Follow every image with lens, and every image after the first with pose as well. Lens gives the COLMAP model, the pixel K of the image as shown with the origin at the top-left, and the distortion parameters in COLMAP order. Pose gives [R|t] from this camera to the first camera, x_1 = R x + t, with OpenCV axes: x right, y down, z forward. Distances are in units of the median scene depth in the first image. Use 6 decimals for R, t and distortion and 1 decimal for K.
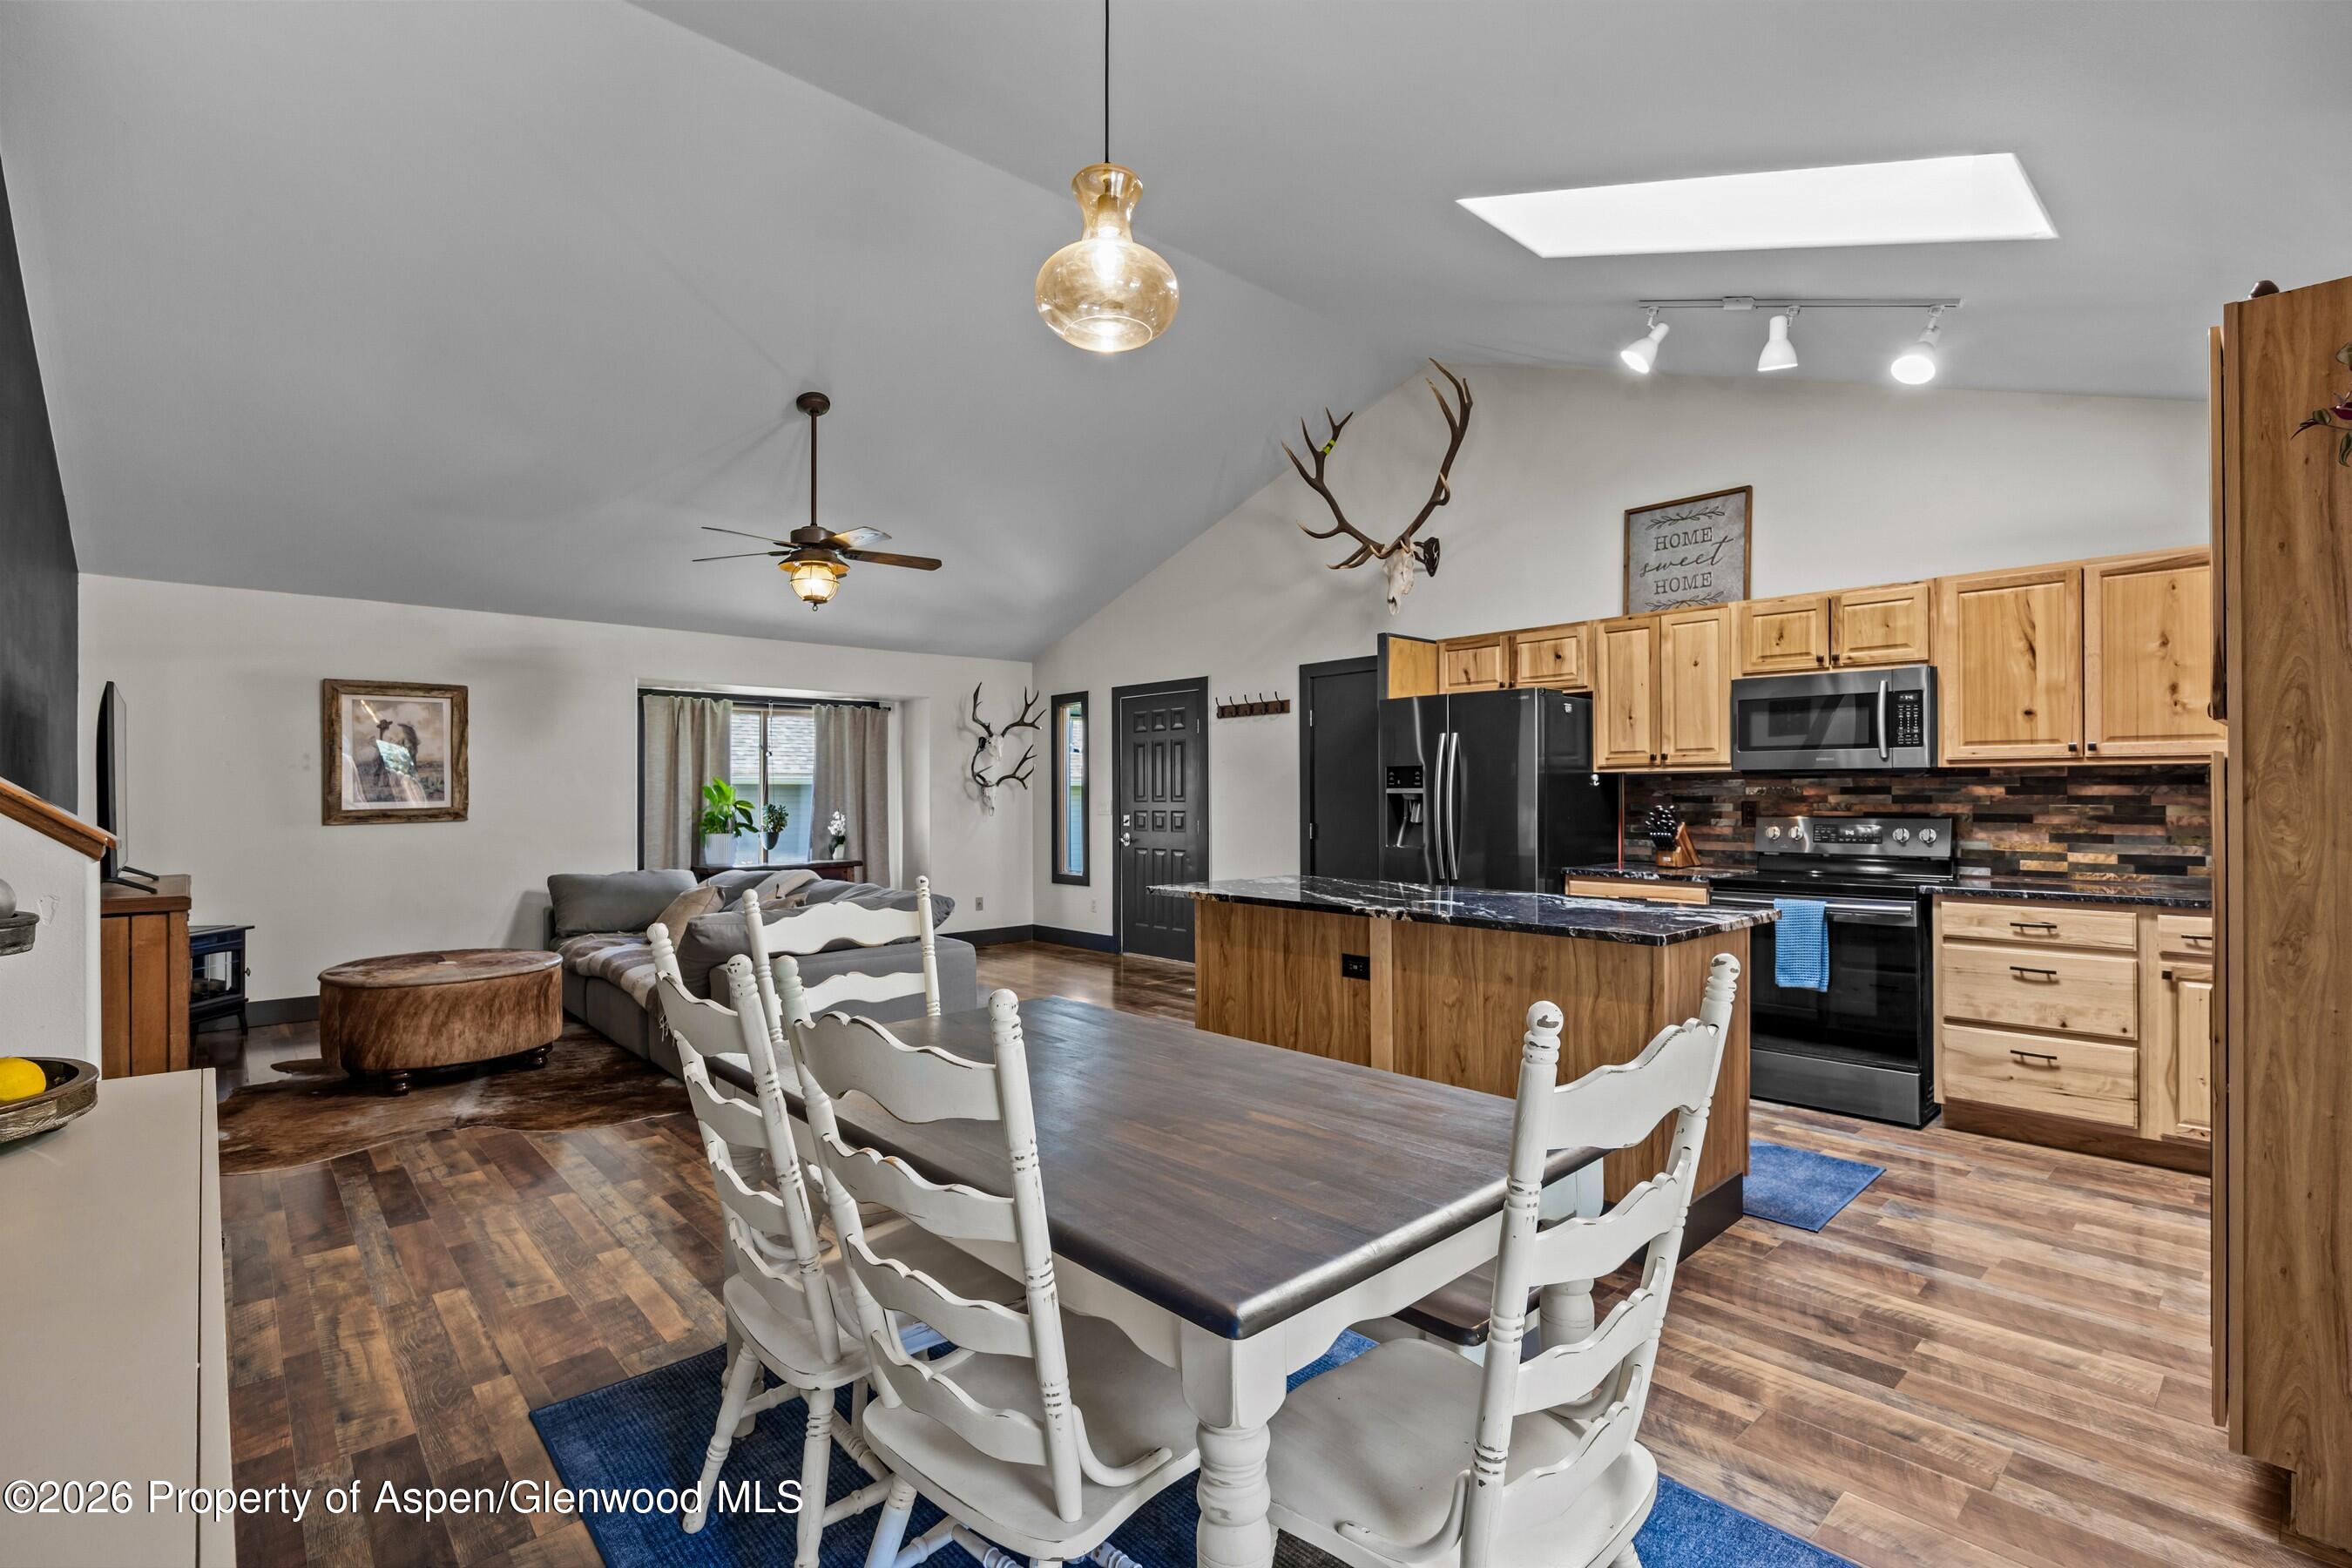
lens RADIAL K [[1089.0, 0, 1181.1], [0, 1089.0, 791.2], [0, 0, 1]] dist [-0.014404, -0.000546]
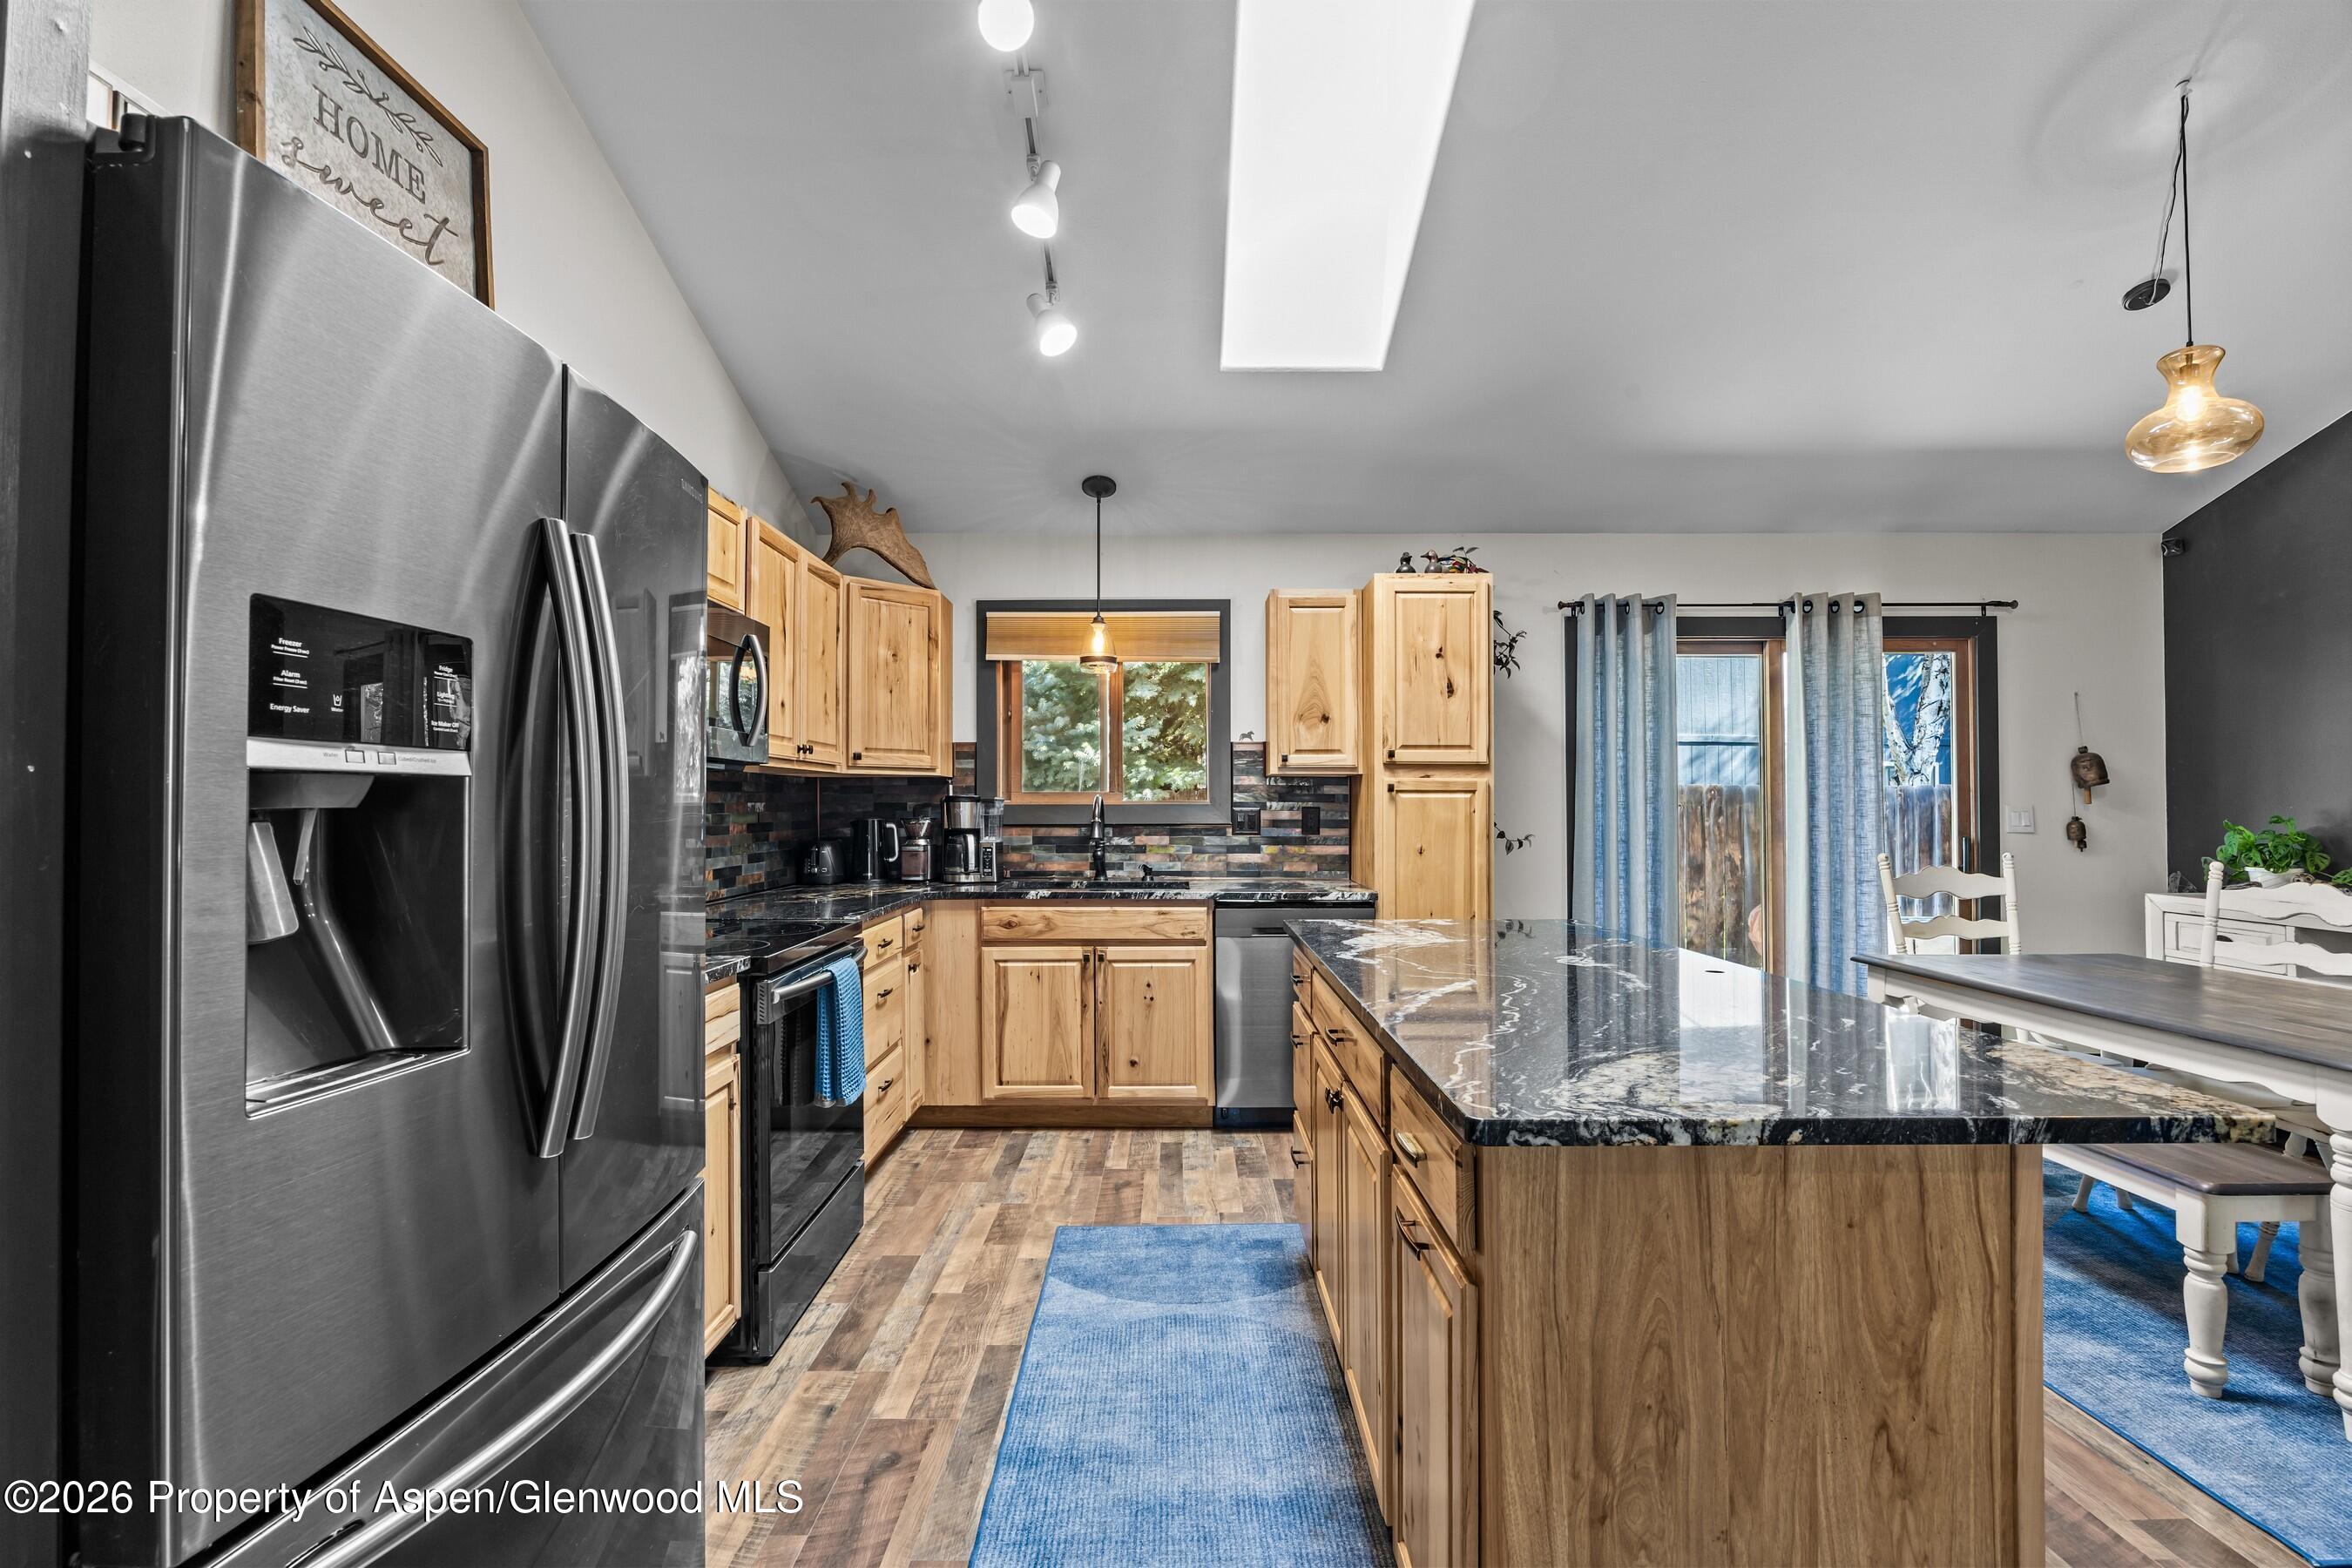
lens RADIAL K [[1073.9, 0, 1176.0], [0, 1073.9, 786.3], [0, 0, 1]] dist [-0.010798, 0.000461]
pose [[-0.735651, 0.016724, 0.677154, -0.009277], [0.002753, 0.999761, -0.021700, 0.008354], [-0.677355, -0.014099, -0.735521, 1.146845]]
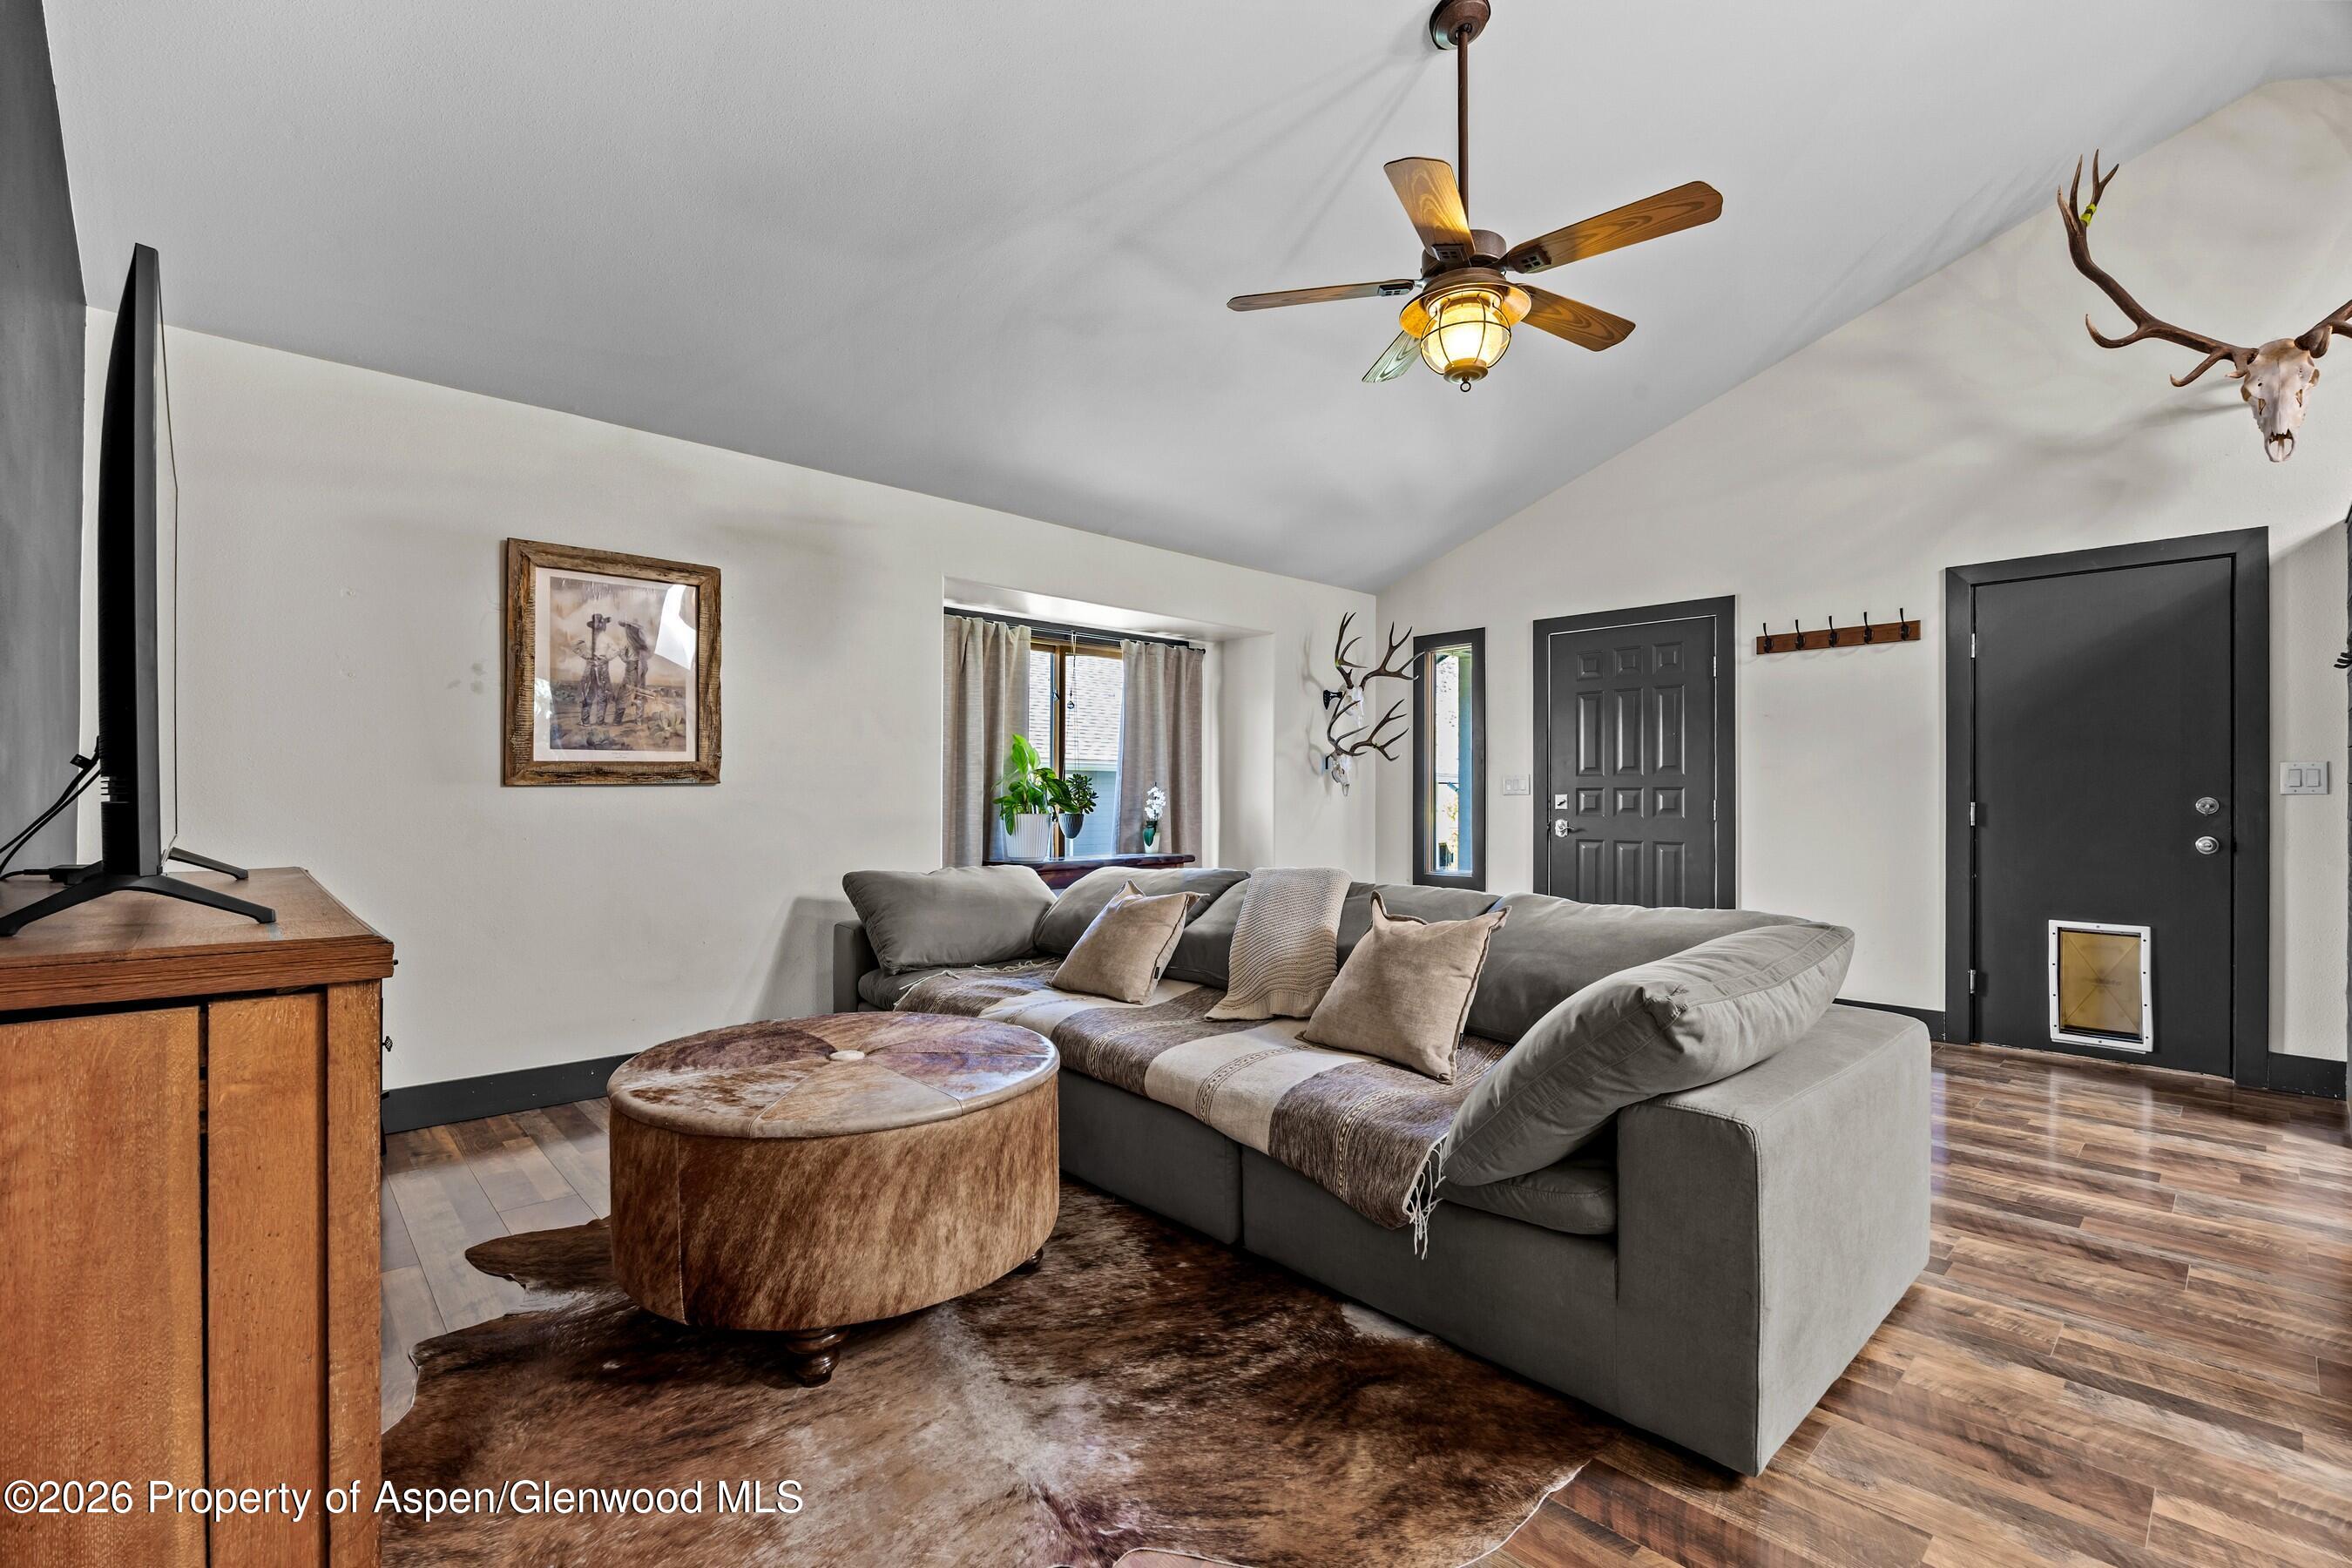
lens RADIAL K [[1032.6, 0, 1175.6], [0, 1032.6, 796.2], [0, 0, 1]] dist [-0.012566, 0.000018]
pose [[0.999881, 0.008829, 0.012630, -0.534163], [-0.008855, 0.999959, 0.002010, 0.040368], [-0.012611, -0.002122, 0.999918, 0.532889]]
